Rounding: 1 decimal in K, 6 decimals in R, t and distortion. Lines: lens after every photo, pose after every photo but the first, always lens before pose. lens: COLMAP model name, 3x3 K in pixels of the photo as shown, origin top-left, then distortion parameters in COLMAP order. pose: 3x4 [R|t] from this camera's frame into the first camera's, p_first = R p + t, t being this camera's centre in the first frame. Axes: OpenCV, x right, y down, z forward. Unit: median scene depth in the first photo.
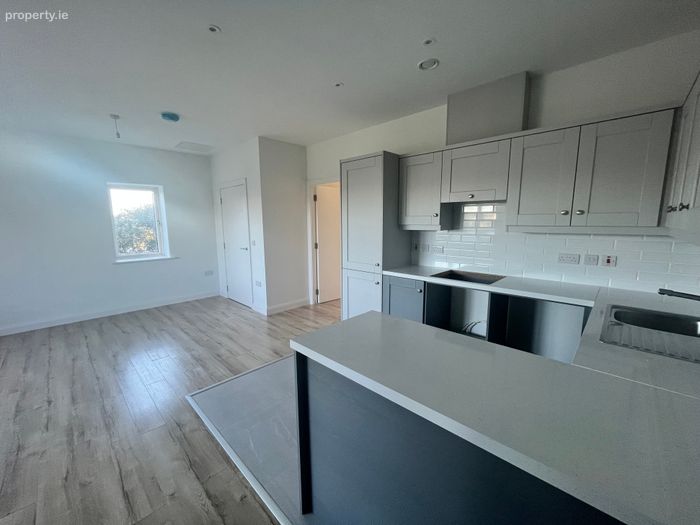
lens RADIAL K [[284.7, 0, 349.0], [0, 284.7, 264.8], [0, 0, 1]] dist [-0.003391, -0.000217]
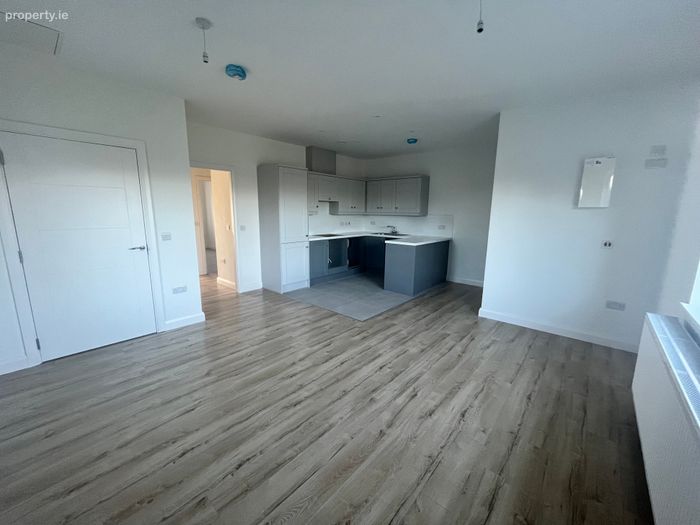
lens RADIAL K [[284.7, 0, 347.6], [0, 284.7, 262.0], [0, 0, 1]] dist [-0.003391, -0.000217]
pose [[-0.048106, -0.169926, 0.984282, -1.588121], [0.142299, 0.974206, 0.175141, -0.109037], [-0.988654, 0.148487, -0.022685, 0.830706]]
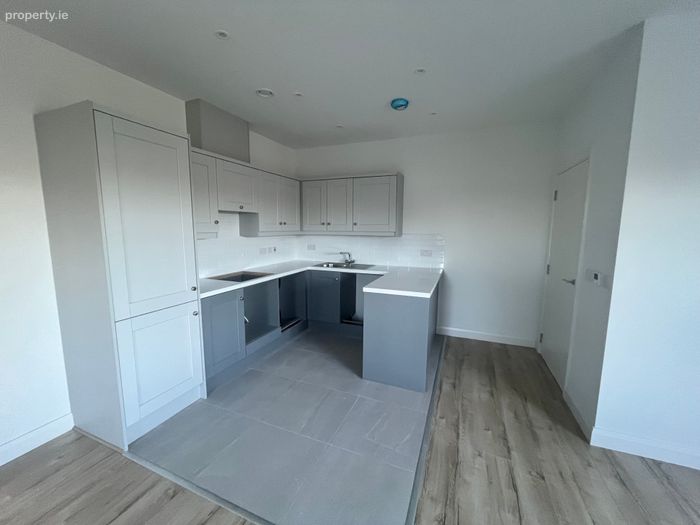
lens RADIAL K [[284.7, 0, 348.2], [0, 284.7, 262.6], [0, 0, 1]] dist [-0.003391, -0.000217]
pose [[-0.372846, -0.111845, 0.921128, -0.714528], [0.138654, 0.974848, 0.174491, -0.137055], [-0.917475, 0.192777, -0.347960, 0.883706]]
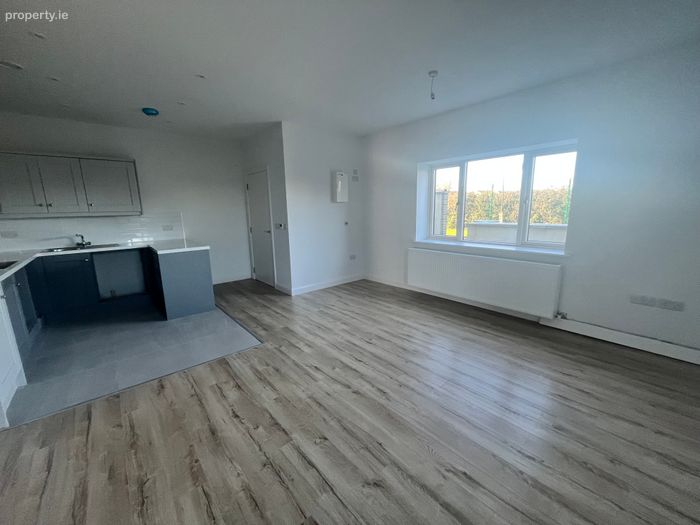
lens RADIAL K [[284.7, 0, 349.2], [0, 284.7, 263.0], [0, 0, 1]] dist [-0.003391, -0.000217]
pose [[-0.995423, 0.009505, 0.095094, -0.825926], [0.041214, 0.940450, 0.337424, -0.217314], [-0.086224, 0.339799, -0.936537, 1.576204]]
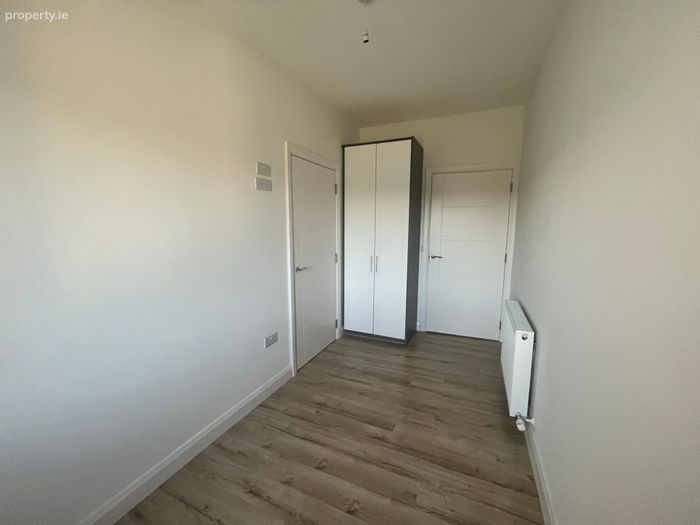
lens RADIAL K [[284.7, 0, 351.1], [0, 284.7, 262.3], [0, 0, 1]] dist [-0.003391, -0.000217]
pose [[0.938778, -0.037727, 0.342450, -0.831673], [0.044951, 0.998902, -0.013180, -0.053011], [-0.341577, 0.027766, 0.939444, 0.489829]]
